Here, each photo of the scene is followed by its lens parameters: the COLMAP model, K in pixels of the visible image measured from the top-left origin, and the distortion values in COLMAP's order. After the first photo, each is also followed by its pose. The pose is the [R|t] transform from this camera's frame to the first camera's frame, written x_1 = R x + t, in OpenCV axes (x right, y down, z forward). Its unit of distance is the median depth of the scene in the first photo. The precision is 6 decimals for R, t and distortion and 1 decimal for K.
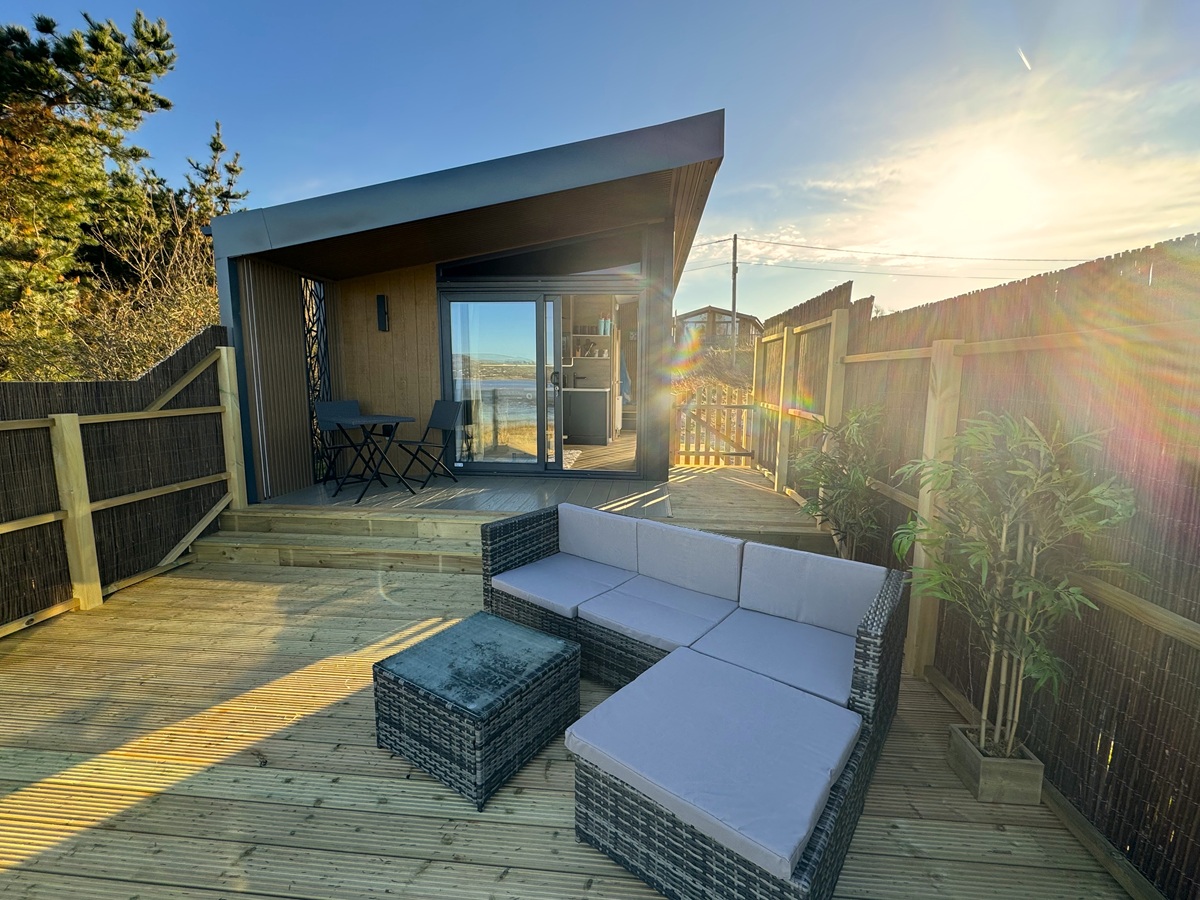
lens RADIAL K [[529.5, 0, 598.5], [0, 529.5, 450.2], [0, 0, 1]] dist [-0.000509, -0.000159]
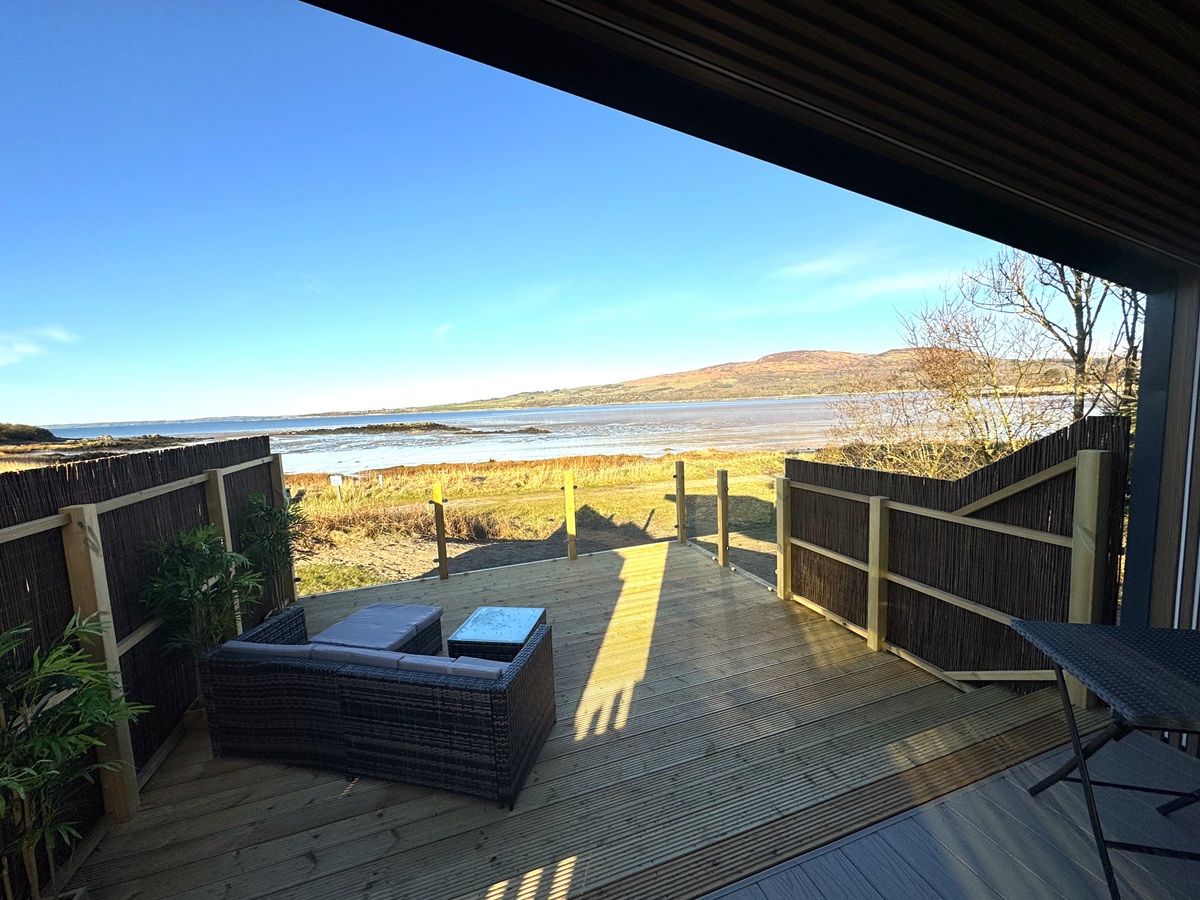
lens RADIAL K [[475.8, 0, 600.0], [0, 475.8, 450.0], [0, 0, 1]] dist [-0.001874, 0.000406]
pose [[-0.914352, 0.071268, -0.398599, 0.047847], [-0.019691, 0.975399, 0.219567, -0.306288], [0.404441, 0.208610, -0.890455, 1.257975]]
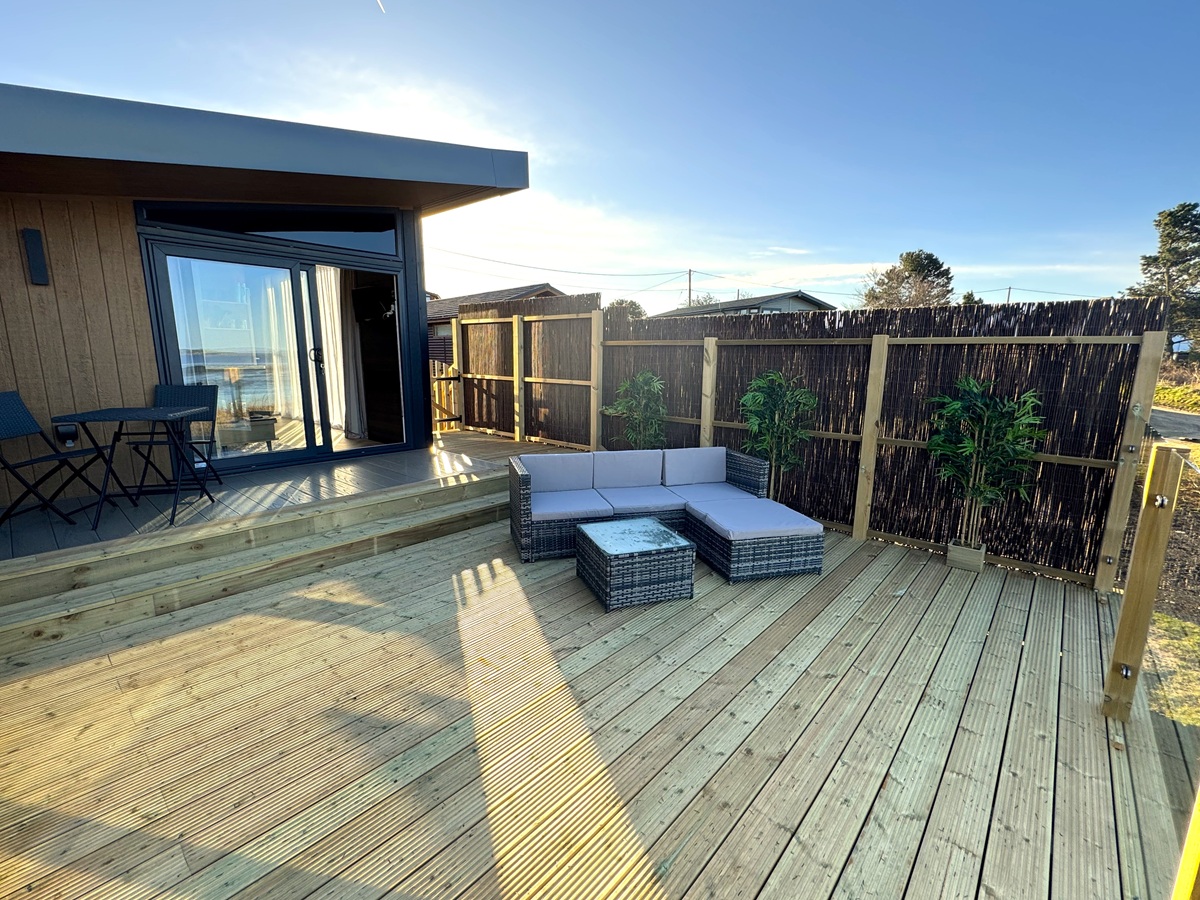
lens RADIAL K [[529.5, 0, 598.5], [0, 529.5, 450.2], [0, 0, 1]] dist [-0.000509, -0.000159]
pose [[0.594026, -0.147425, 0.790822, -0.737432], [0.106390, 0.988826, 0.104422, -0.019680], [-0.797380, 0.022106, 0.603073, 0.060166]]
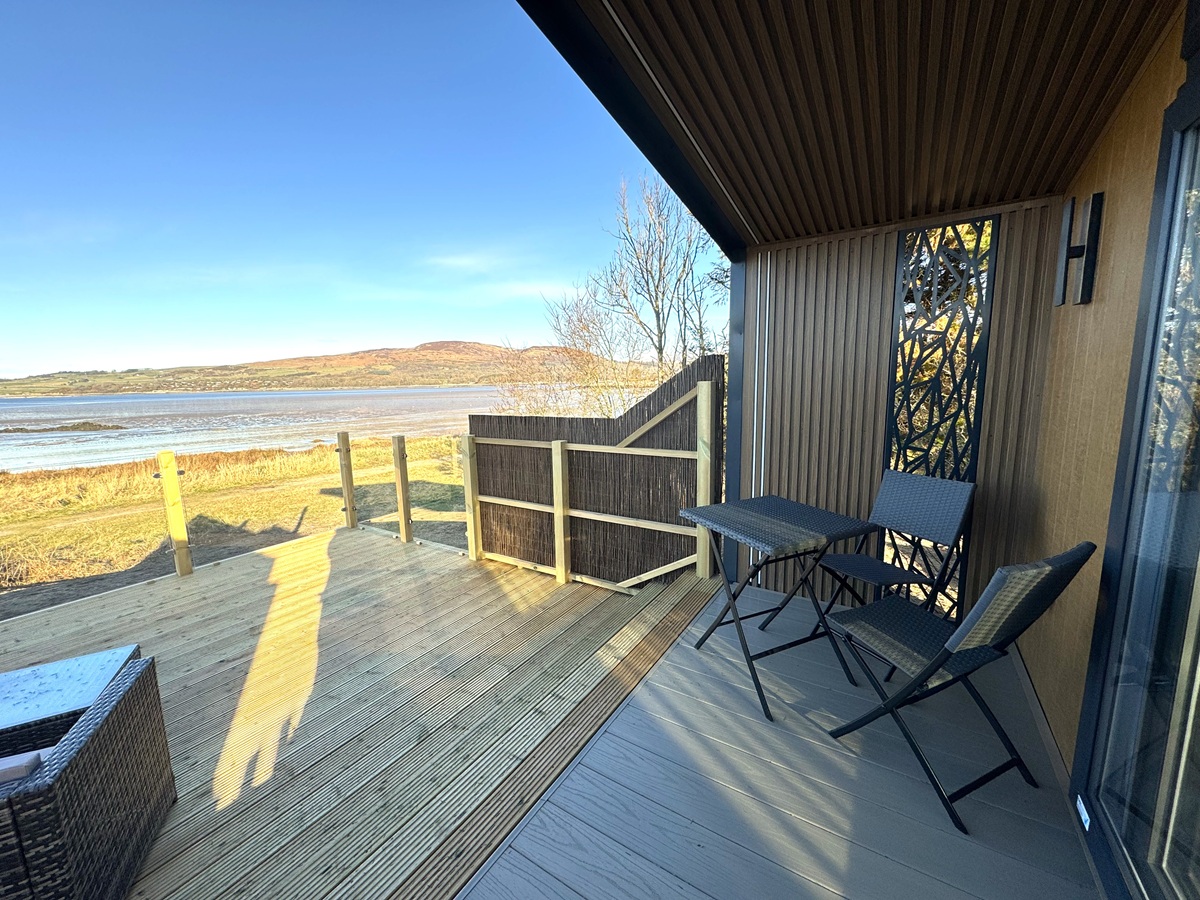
lens RADIAL K [[475.8, 0, 600.0], [0, 475.8, 450.0], [0, 0, 1]] dist [-0.001874, 0.000406]
pose [[-0.456459, 0.131672, -0.879947, 0.028052], [-0.103325, 0.974453, 0.199412, -0.220635], [0.883724, 0.181944, -0.431193, 1.186307]]
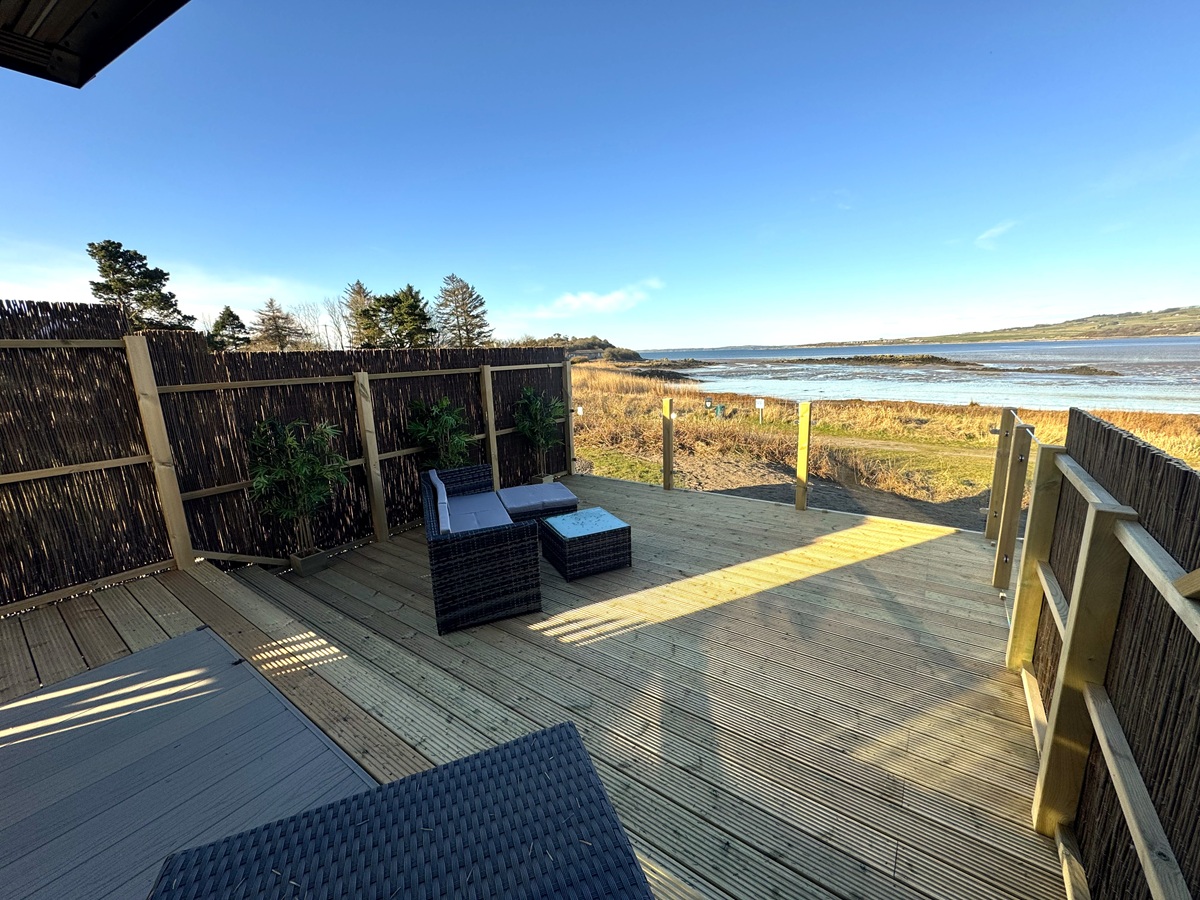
lens RADIAL K [[475.8, 0, 600.0], [0, 475.8, 450.0], [0, 0, 1]] dist [-0.001874, 0.000406]
pose [[-0.860245, -0.080685, 0.503457, -0.591039], [0.097137, 0.943383, 0.317164, -0.231502], [-0.500543, 0.321744, -0.803703, 1.168896]]
